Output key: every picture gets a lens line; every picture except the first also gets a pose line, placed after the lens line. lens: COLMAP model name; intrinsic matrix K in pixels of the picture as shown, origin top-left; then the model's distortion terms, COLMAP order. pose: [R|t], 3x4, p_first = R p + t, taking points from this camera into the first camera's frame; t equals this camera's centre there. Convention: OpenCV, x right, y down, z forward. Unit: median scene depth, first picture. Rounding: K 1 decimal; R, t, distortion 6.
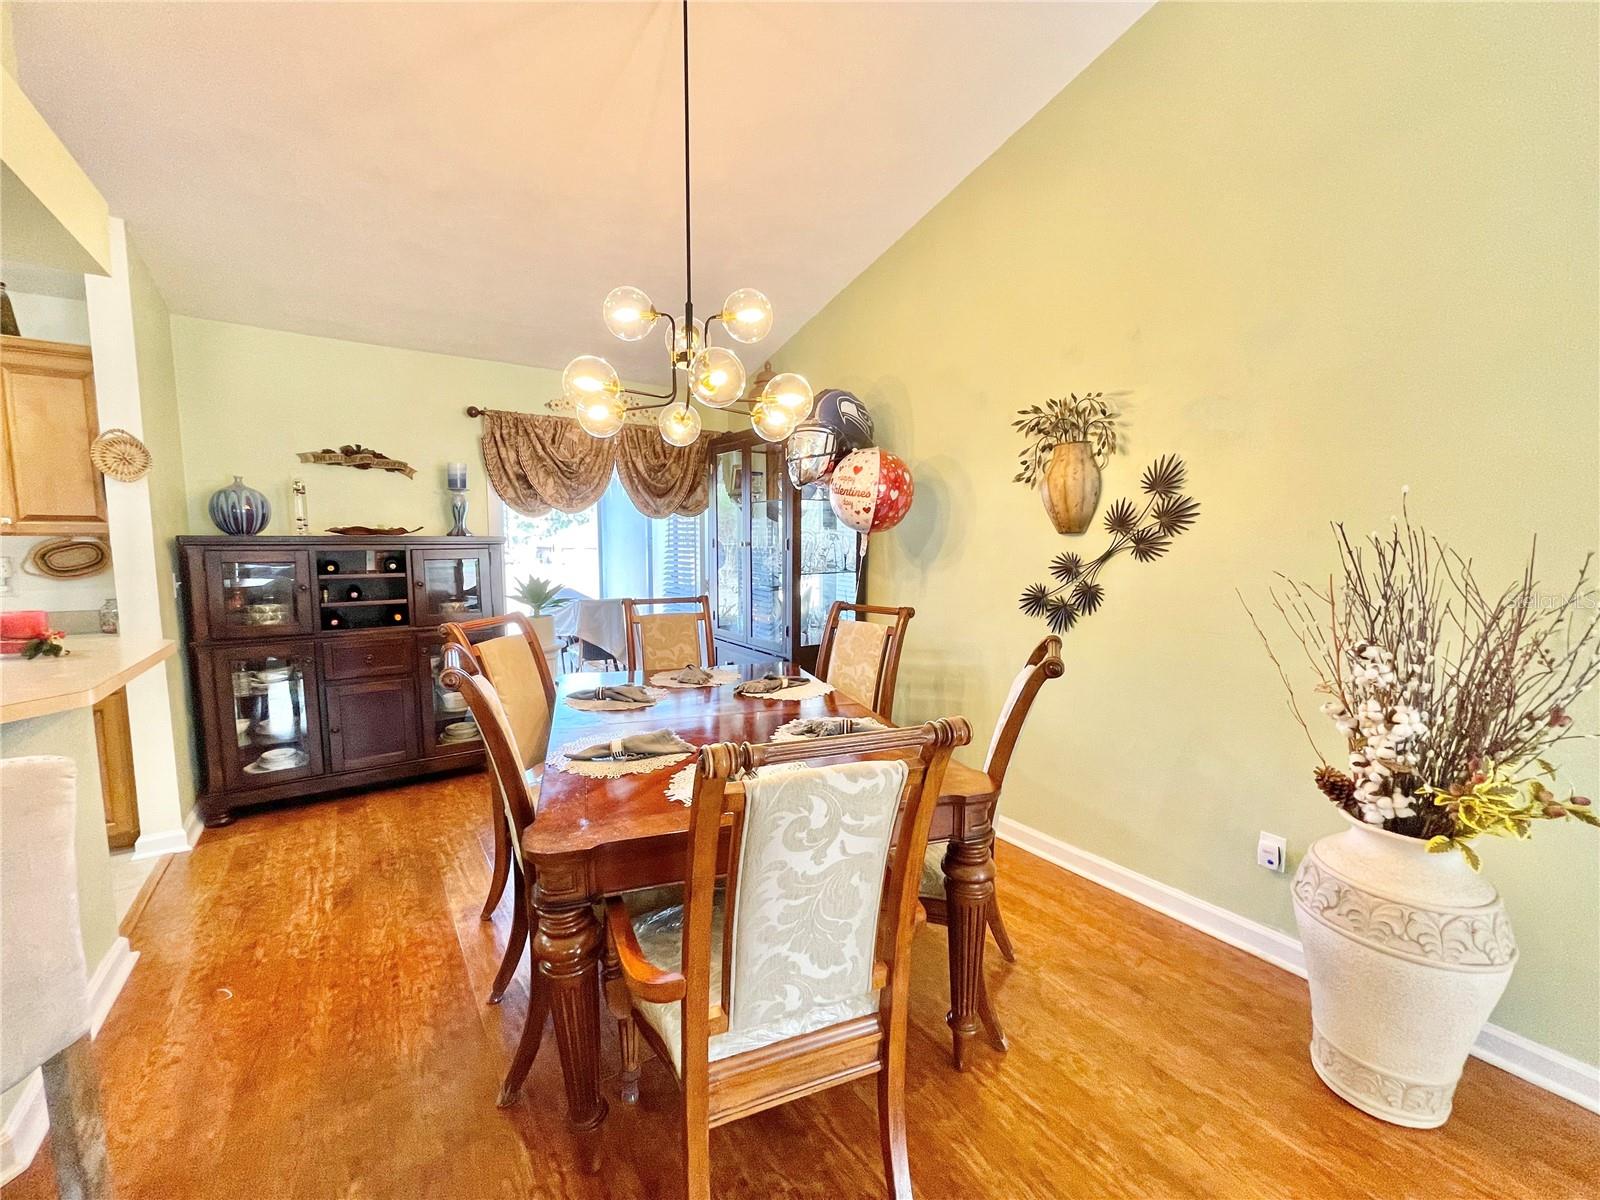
lens RADIAL K [[646.4, 0, 794.1], [0, 646.4, 598.6], [0, 0, 1]] dist [0.000929, -0.000698]
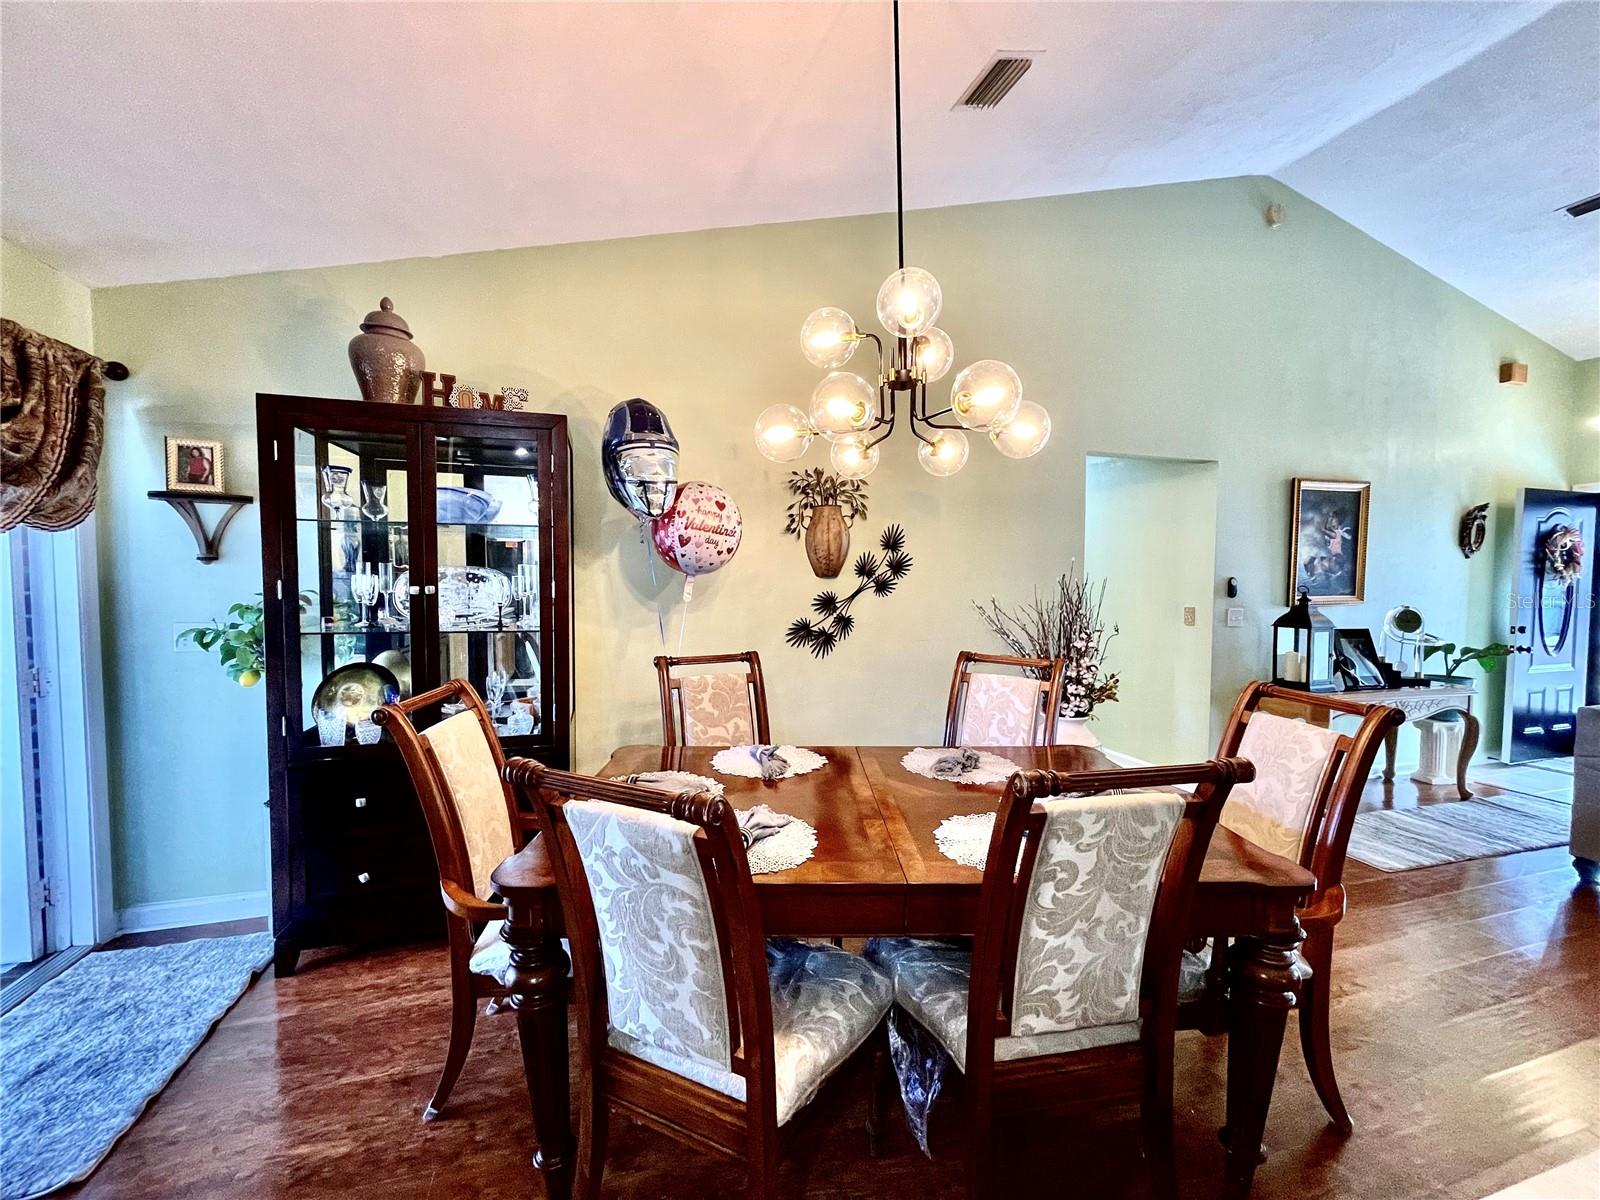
lens RADIAL K [[646.4, 0, 801.1], [0, 646.4, 605.4], [0, 0, 1]] dist [0.000929, -0.000698]
pose [[0.274283, -0.047363, 0.960482, -0.779504], [0.082301, 0.996278, 0.025625, -0.078894], [-0.958121, 0.072020, 0.277160, 0.680480]]
